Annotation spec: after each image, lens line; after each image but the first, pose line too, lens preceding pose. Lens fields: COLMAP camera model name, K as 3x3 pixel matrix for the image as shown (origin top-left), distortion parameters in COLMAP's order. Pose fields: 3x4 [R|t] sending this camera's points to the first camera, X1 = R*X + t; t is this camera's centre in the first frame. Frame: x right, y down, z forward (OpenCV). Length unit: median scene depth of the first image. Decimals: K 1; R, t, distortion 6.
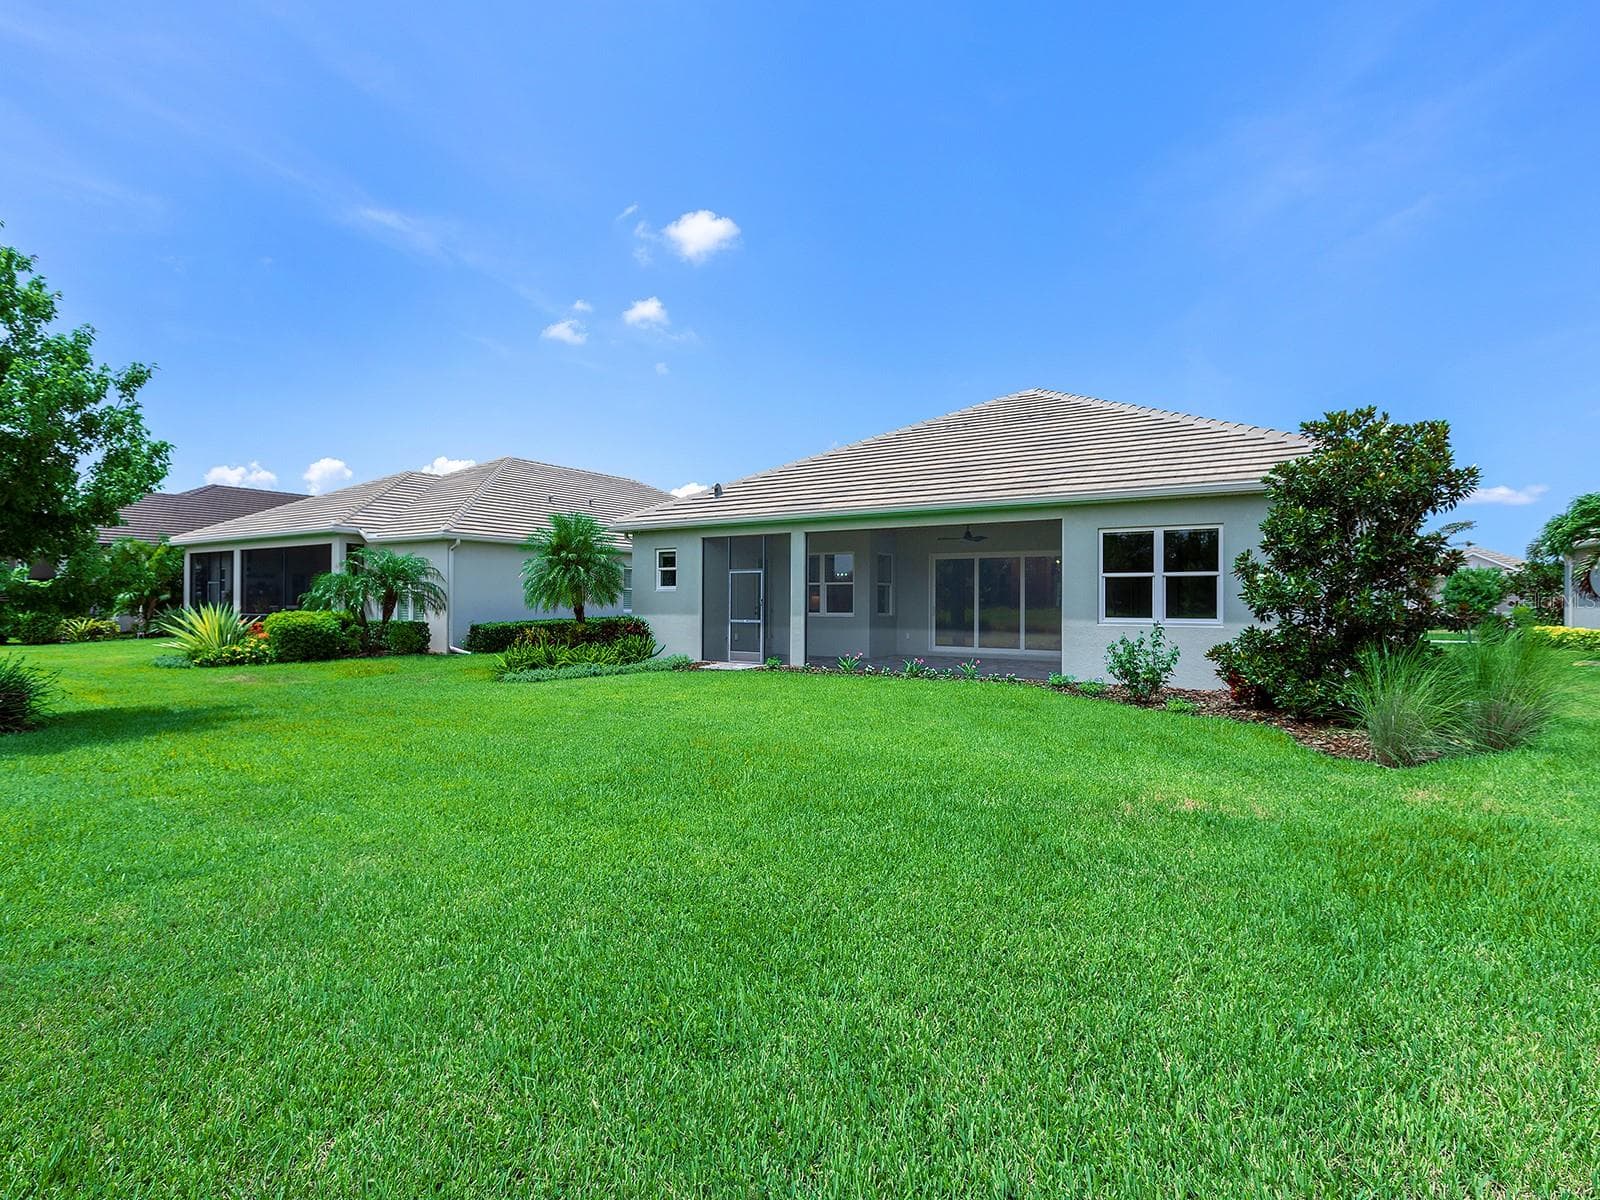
lens RADIAL K [[808.3, 0, 798.9], [0, 808.3, 590.0], [0, 0, 1]] dist [0.002324, 0.002023]
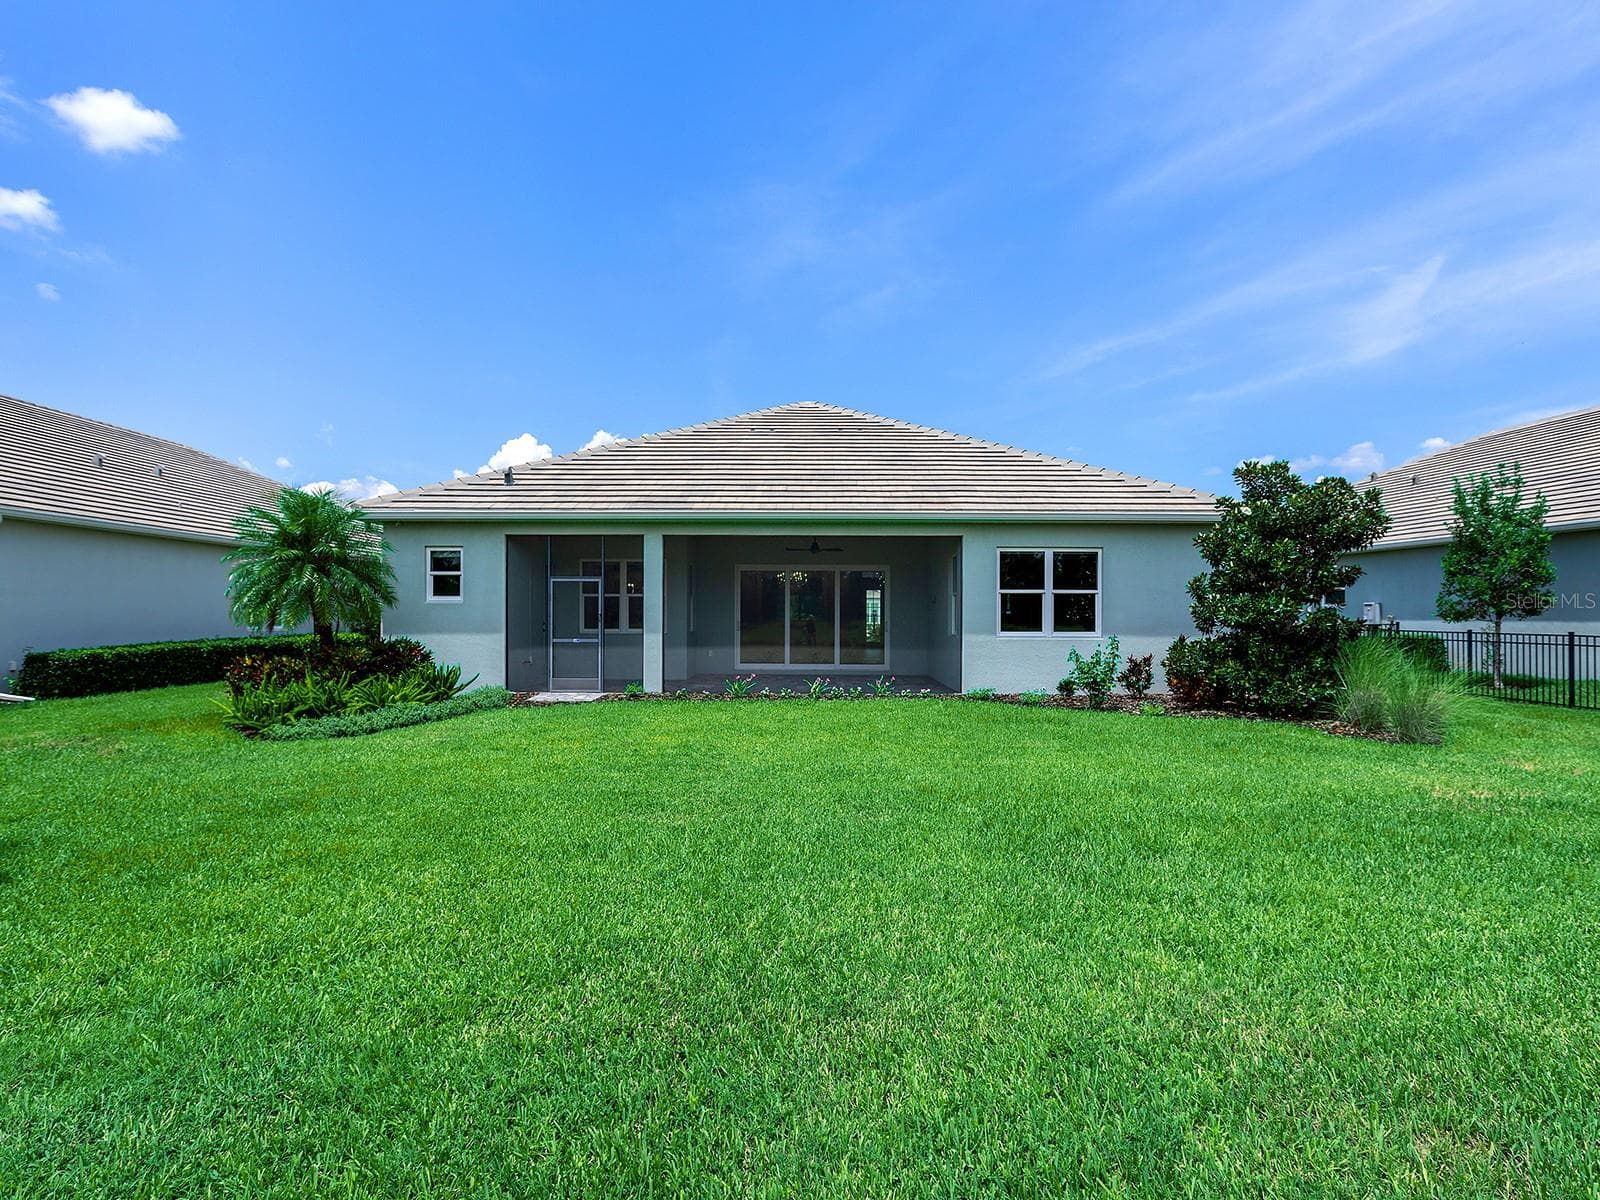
lens RADIAL K [[826.3, 0, 802.3], [0, 826.3, 612.1], [0, 0, 1]] dist [0.004413, 0.001332]
pose [[0.838024, 0.001522, 0.545632, -0.338313], [-0.007997, 0.999923, 0.009495, 0.000129], [-0.545575, -0.012320, 0.837971, 0.189321]]
